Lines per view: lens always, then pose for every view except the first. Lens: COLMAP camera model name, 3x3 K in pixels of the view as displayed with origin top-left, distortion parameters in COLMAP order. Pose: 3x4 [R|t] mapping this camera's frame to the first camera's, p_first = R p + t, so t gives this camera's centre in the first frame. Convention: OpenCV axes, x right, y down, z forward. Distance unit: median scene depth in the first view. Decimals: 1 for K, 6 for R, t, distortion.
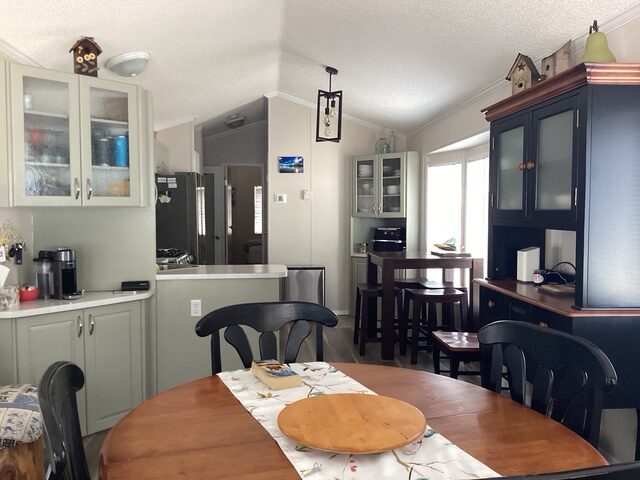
lens RADIAL K [[569.5, 0, 307.6], [0, 569.5, 233.6], [0, 0, 1]] dist [0.080550, -0.142866]
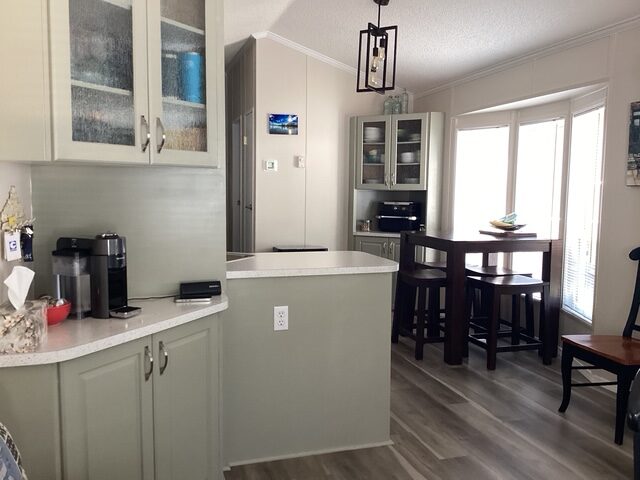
lens RADIAL K [[569.5, 0, 302.5], [0, 569.5, 237.5], [0, 0, 1]] dist [0.080550, -0.142866]
pose [[0.980074, -0.004891, 0.198575, -0.202138], [-0.005869, 0.998547, 0.053564, -0.002477], [-0.198548, -0.053662, 0.978621, 0.217133]]
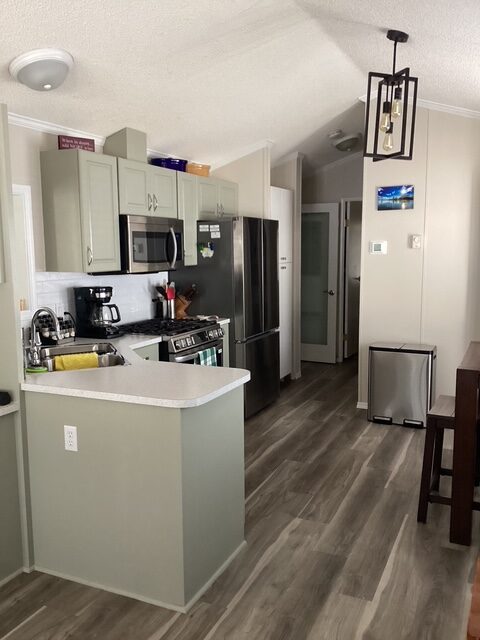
lens RADIAL K [[569.5, 0, 234.8], [0, 569.5, 322.2], [0, 0, 1]] dist [0.080550, -0.142866]
pose [[0.866311, 0.058890, -0.496022, 0.189449], [-0.010661, 0.994980, 0.099509, -0.046260], [0.499392, -0.080918, 0.862589, 0.354499]]
